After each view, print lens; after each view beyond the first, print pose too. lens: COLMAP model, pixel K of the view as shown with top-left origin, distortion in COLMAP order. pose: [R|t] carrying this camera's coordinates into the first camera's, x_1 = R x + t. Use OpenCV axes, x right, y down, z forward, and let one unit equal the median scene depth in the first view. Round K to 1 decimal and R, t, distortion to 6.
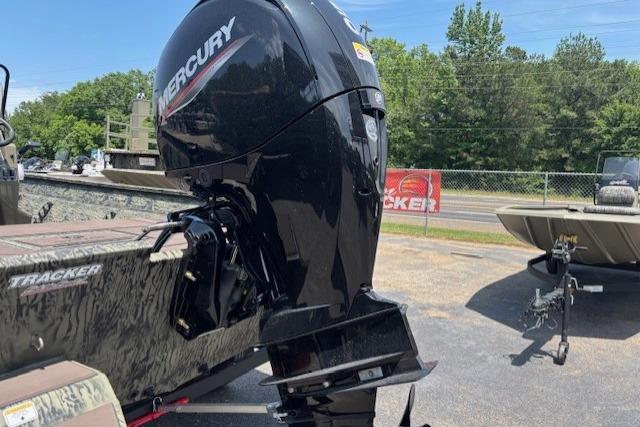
lens RADIAL K [[486.2, 0, 324.7], [0, 486.2, 212.1], [0, 0, 1]] dist [0.036422, -0.045126]
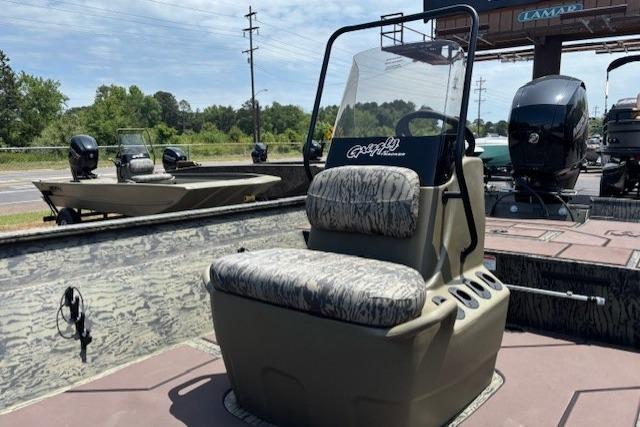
lens RADIAL K [[486.2, 0, 316.5], [0, 486.2, 212.4], [0, 0, 1]] dist [0.036422, -0.045126]
pose [[0.080393, -0.178114, 0.980720, -0.102910], [0.102897, 0.980131, 0.169573, -0.014727], [-0.991438, 0.087280, 0.097123, 0.079199]]
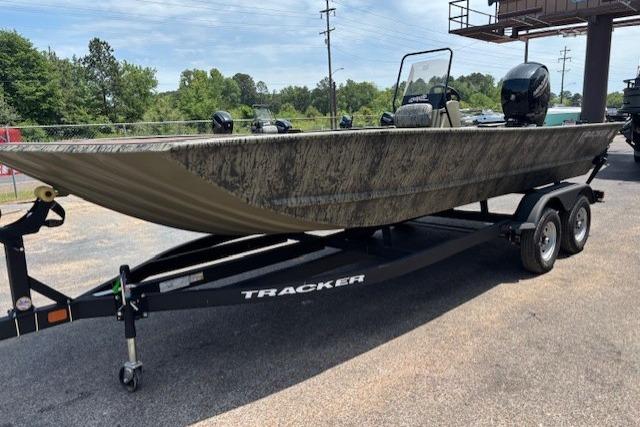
lens RADIAL K [[486.2, 0, 325.8], [0, 486.2, 214.6], [0, 0, 1]] dist [0.036422, -0.045126]
pose [[0.207805, -0.223466, 0.952302, -0.189455], [0.129382, 0.971280, 0.199687, -0.011556], [-0.969576, 0.081715, 0.230750, 0.074421]]
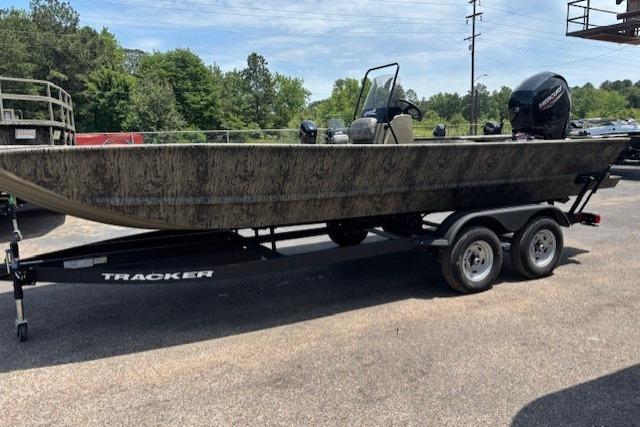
lens RADIAL K [[486.2, 0, 326.2], [0, 486.2, 214.0], [0, 0, 1]] dist [0.036422, -0.045126]
pose [[0.489768, -0.186242, 0.851728, -0.178921], [0.116765, 0.982128, 0.147613, -0.006409], [-0.863998, 0.027156, 0.502762, 0.024236]]
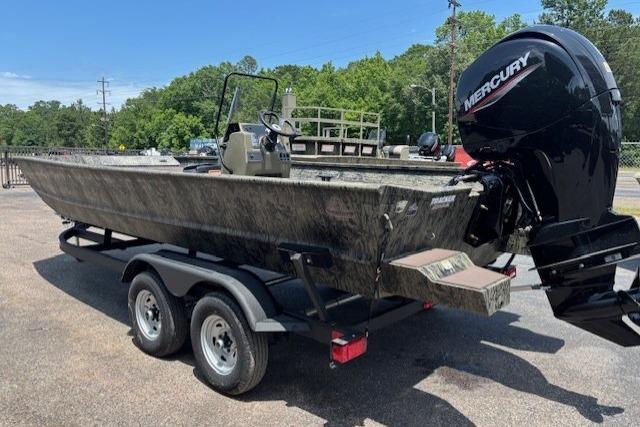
lens RADIAL K [[486.2, 0, 321.1], [0, 486.2, 217.0], [0, 0, 1]] dist [0.036422, -0.045126]
pose [[0.986032, -0.015362, -0.165846, -0.023200], [0.022836, 0.998803, 0.043255, 0.003377], [0.164983, -0.046439, 0.985203, -0.031506]]
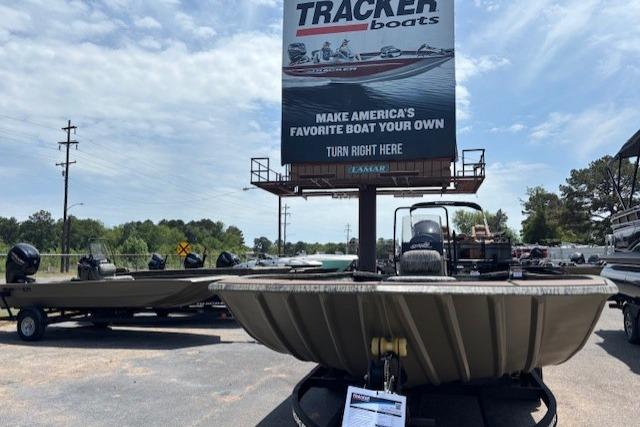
lens RADIAL K [[486.2, 0, 325.8], [0, 486.2, 211.3], [0, 0, 1]] dist [0.036422, -0.045126]
pose [[-0.327501, 0.057778, 0.943082, -0.183435], [0.072551, 0.996719, -0.035869, -0.019234], [-0.942061, 0.056674, -0.330619, 0.149378]]
